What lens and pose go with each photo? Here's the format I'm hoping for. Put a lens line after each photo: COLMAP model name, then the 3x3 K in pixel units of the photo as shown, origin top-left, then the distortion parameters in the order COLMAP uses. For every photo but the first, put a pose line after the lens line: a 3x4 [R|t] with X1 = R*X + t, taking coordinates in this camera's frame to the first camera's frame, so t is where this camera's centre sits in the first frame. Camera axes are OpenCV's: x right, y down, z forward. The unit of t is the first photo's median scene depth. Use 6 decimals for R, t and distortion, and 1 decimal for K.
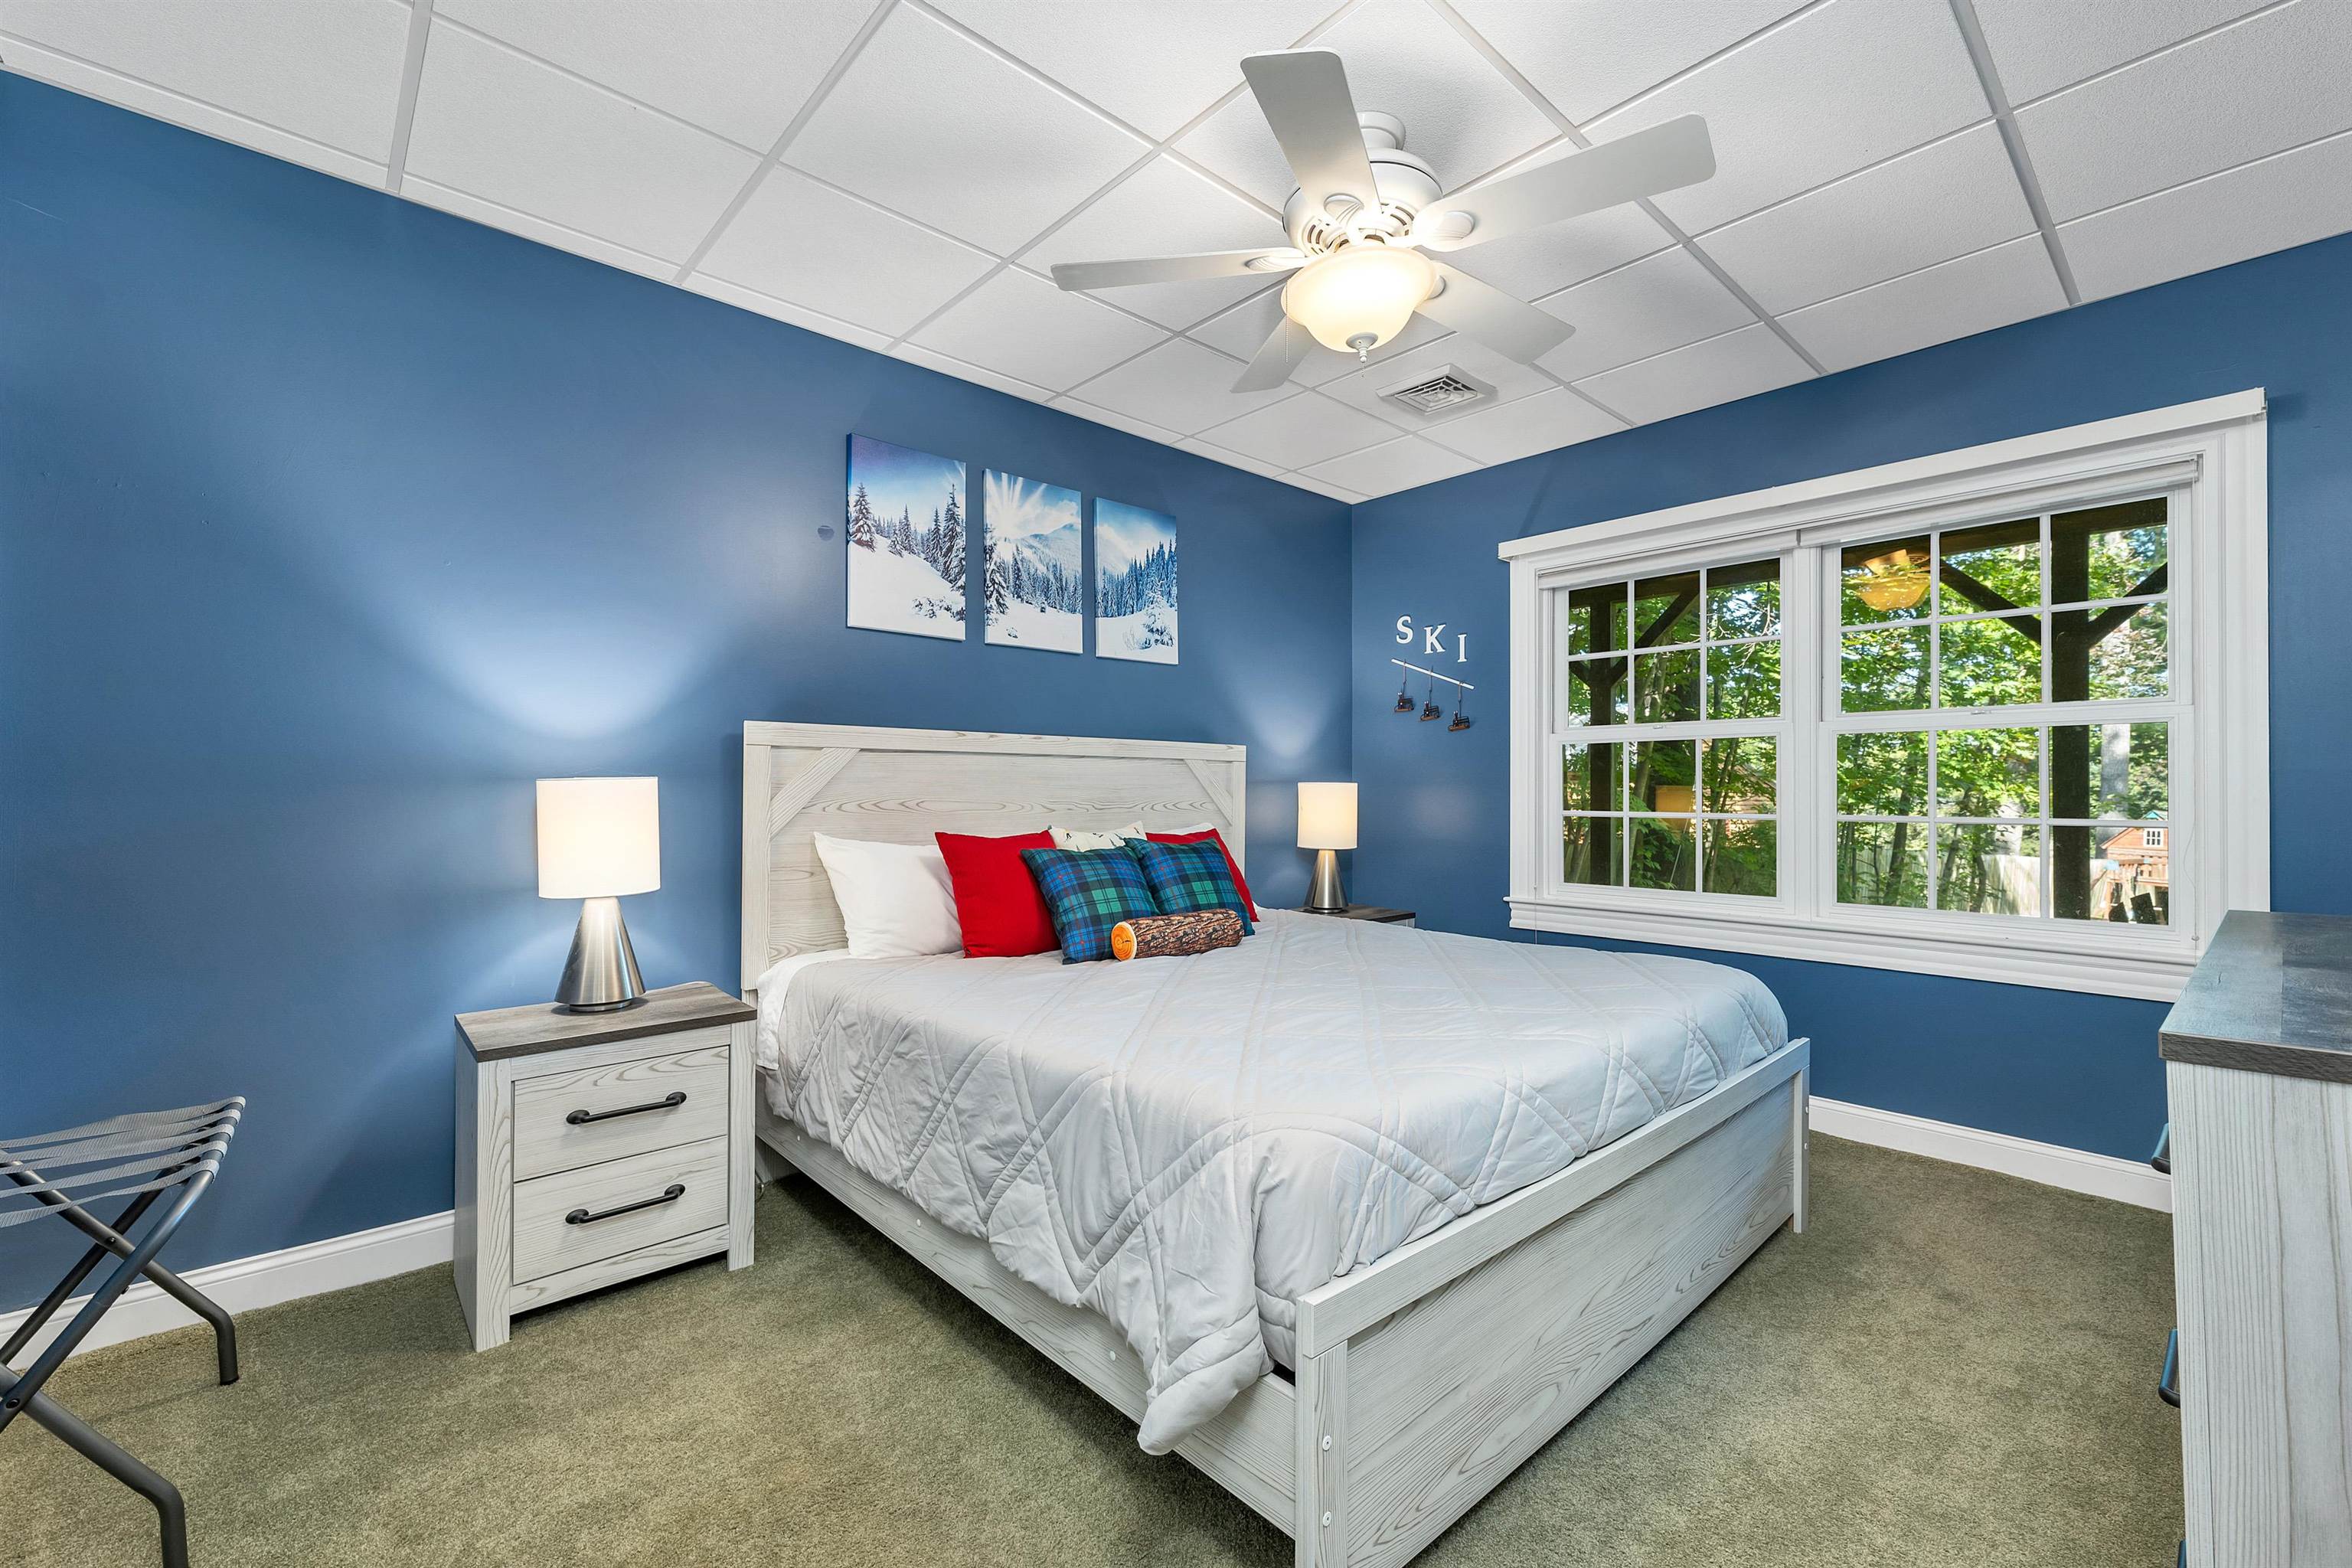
lens RADIAL K [[984.0, 0, 1173.6], [0, 984.0, 785.9], [0, 0, 1]] dist [0.005867, -0.001803]
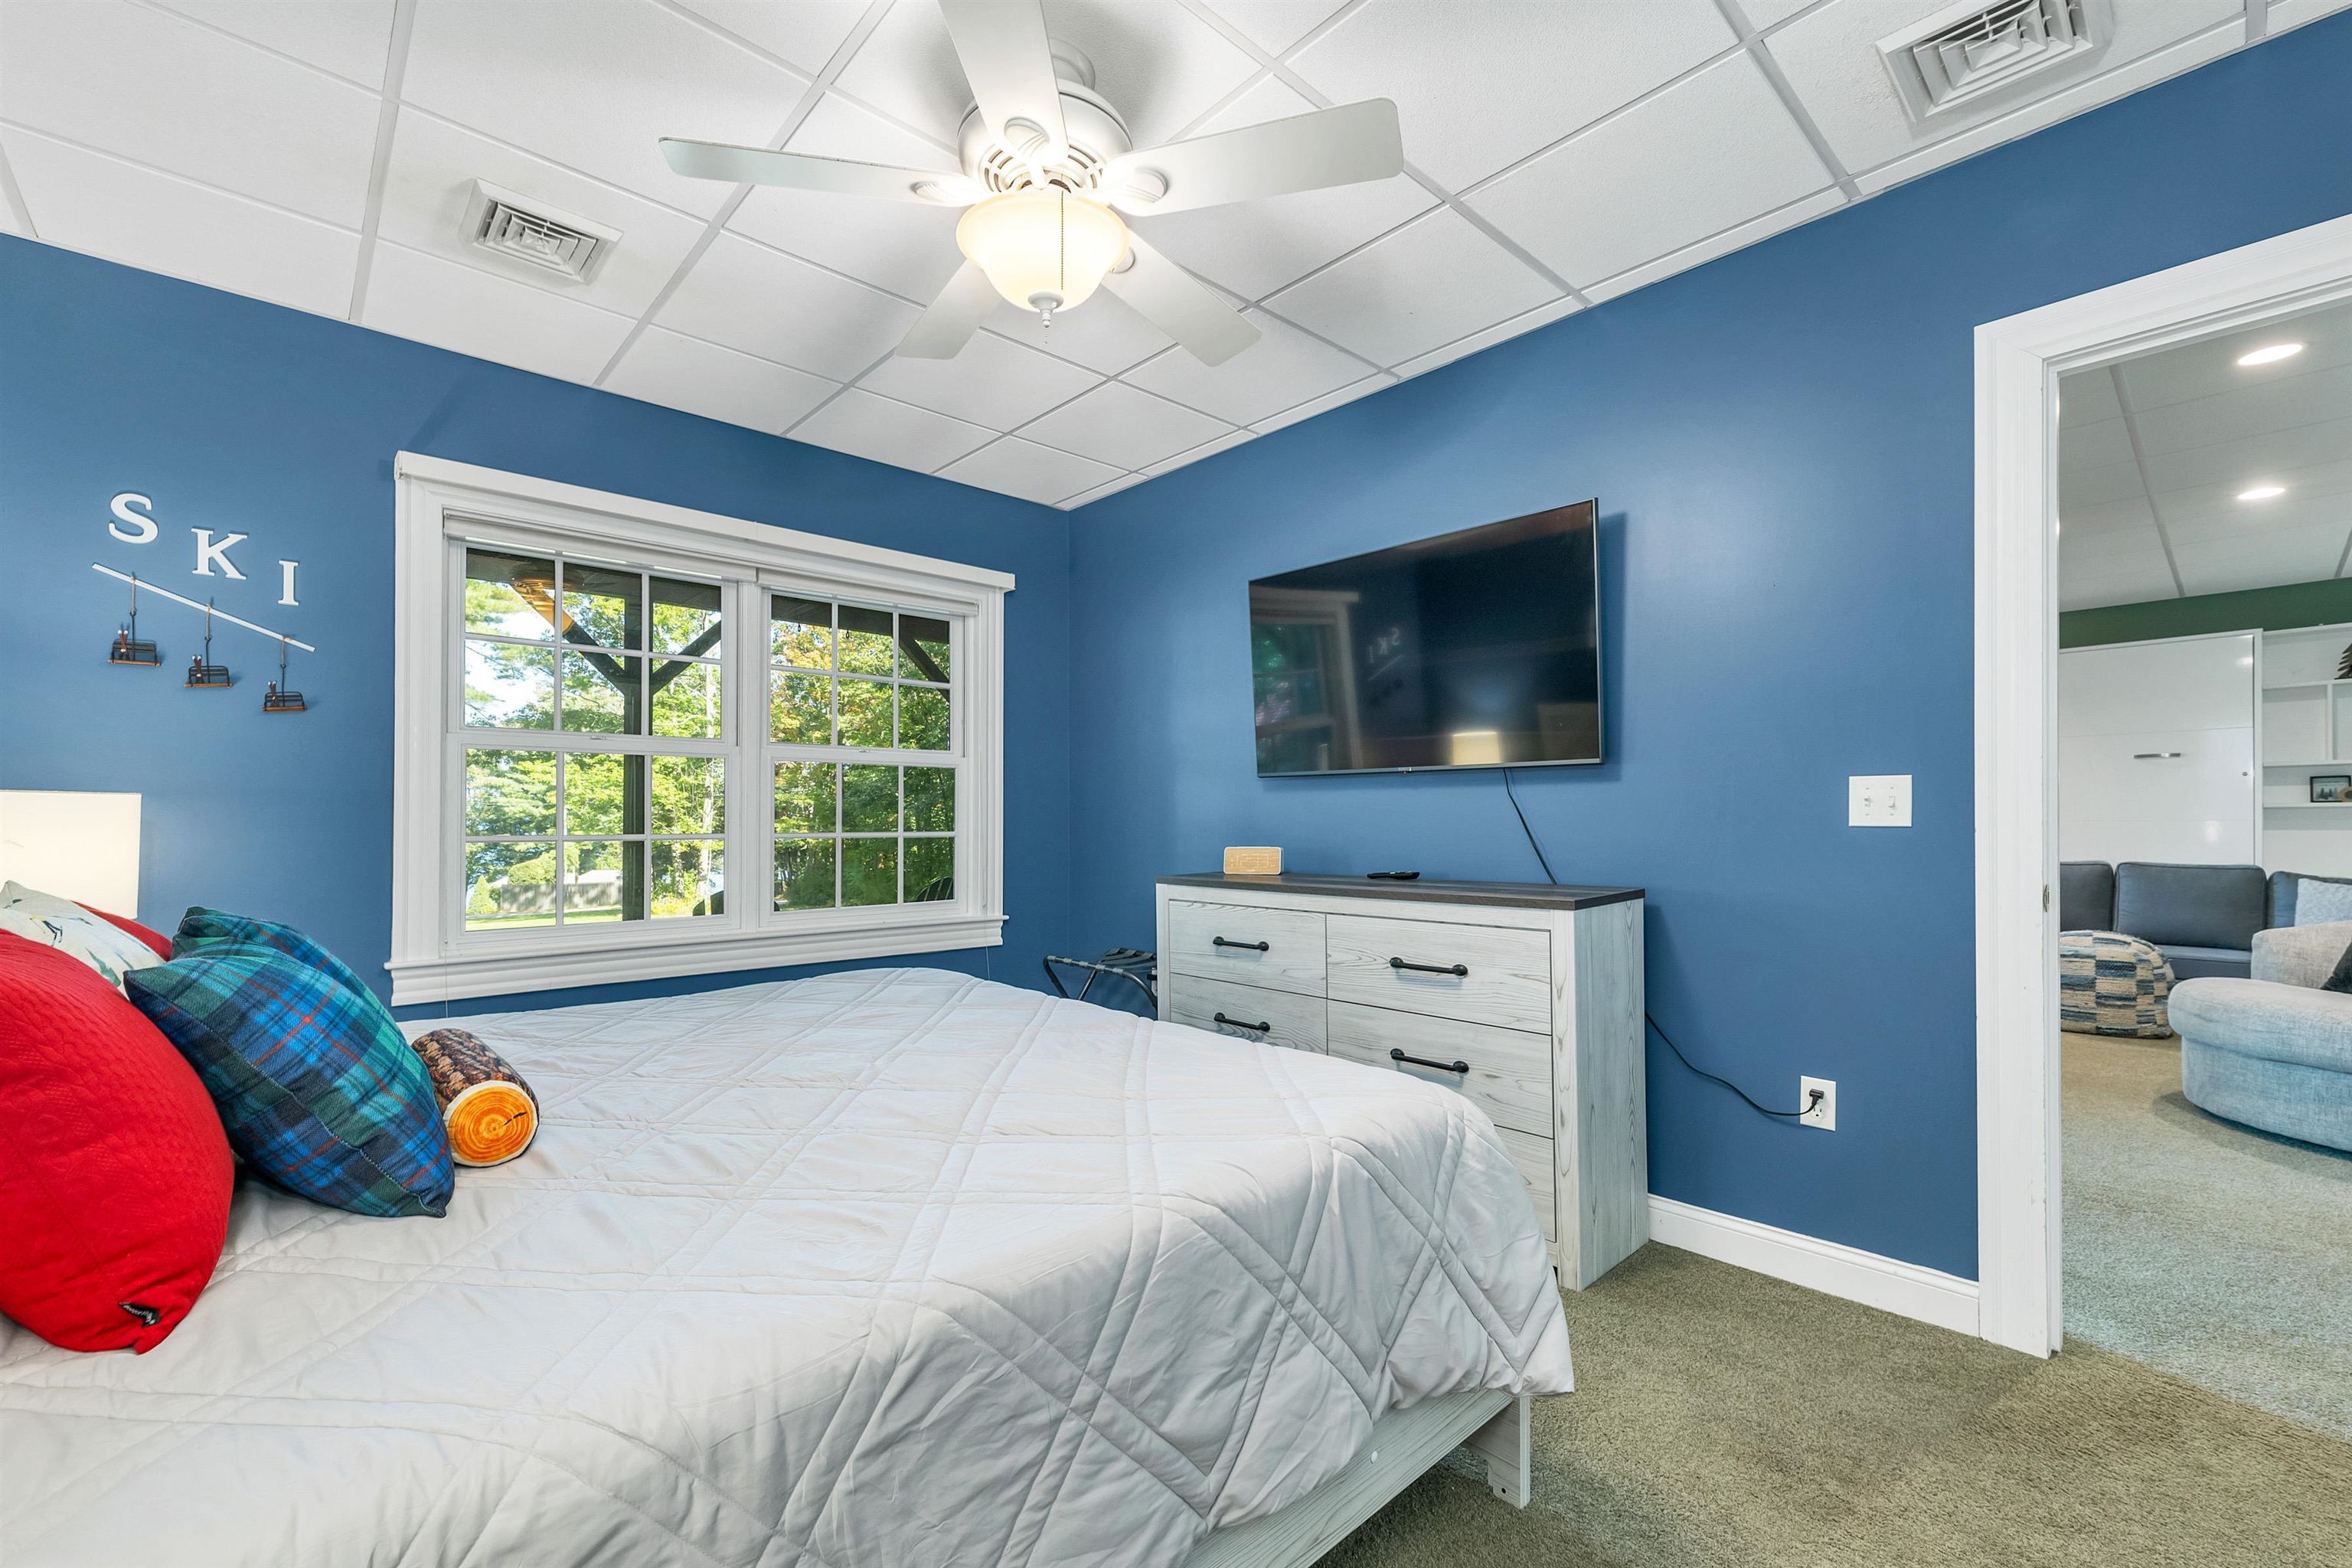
lens RADIAL K [[984.0, 0, 1173.4], [0, 984.0, 803.9], [0, 0, 1]] dist [0.005867, -0.001803]
pose [[-0.012382, 0.007997, 0.999891, -0.366060], [-0.009762, 0.999919, -0.008118, 0.001513], [-0.999876, -0.009862, -0.012303, 0.462553]]
